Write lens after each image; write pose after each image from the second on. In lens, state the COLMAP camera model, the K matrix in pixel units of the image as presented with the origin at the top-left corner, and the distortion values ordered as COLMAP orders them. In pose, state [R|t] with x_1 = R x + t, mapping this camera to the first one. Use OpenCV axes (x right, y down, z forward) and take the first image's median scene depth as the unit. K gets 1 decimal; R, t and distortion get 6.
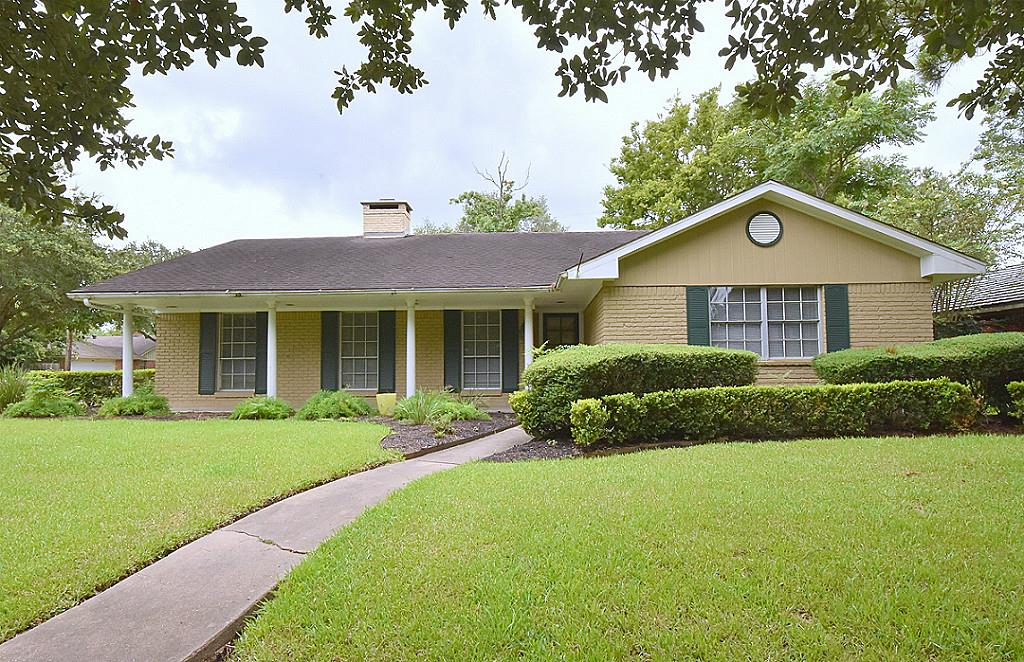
lens RADIAL K [[567.1, 0, 512.2], [0, 567.1, 333.1], [0, 0, 1]] dist [0.006258, -0.000232]
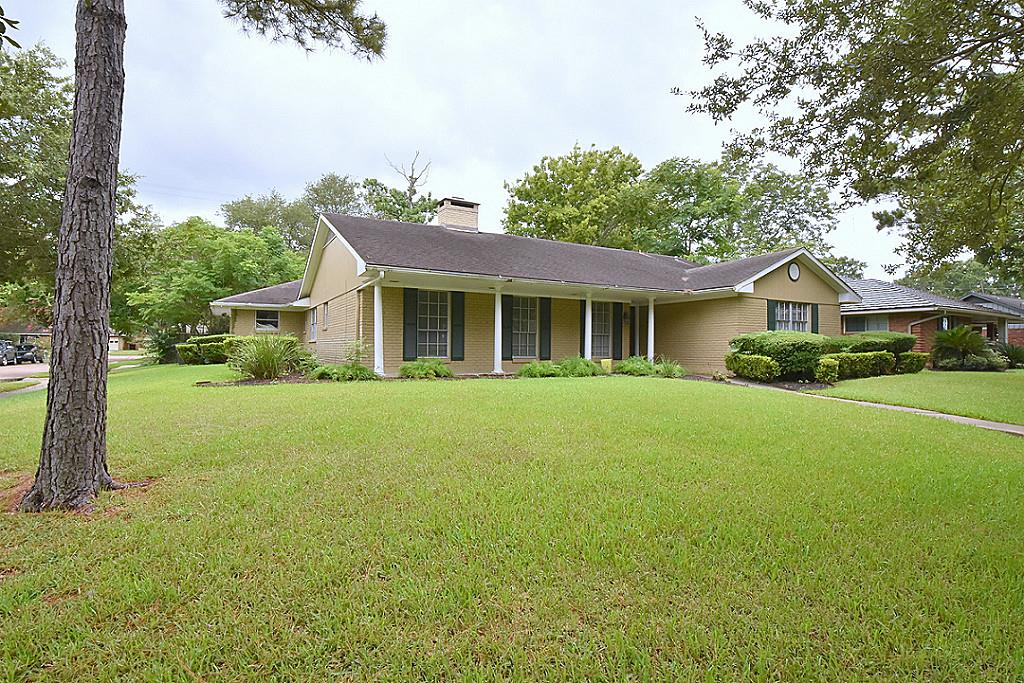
lens RADIAL K [[491.9, 0, 512.1], [0, 491.9, 341.2], [0, 0, 1]] dist [-0.015236, -0.004389]
pose [[0.864178, 0.019590, 0.502805, -0.875071], [-0.052083, 0.997357, 0.050657, 0.009831], [-0.500484, -0.069965, 0.862914, 0.035433]]
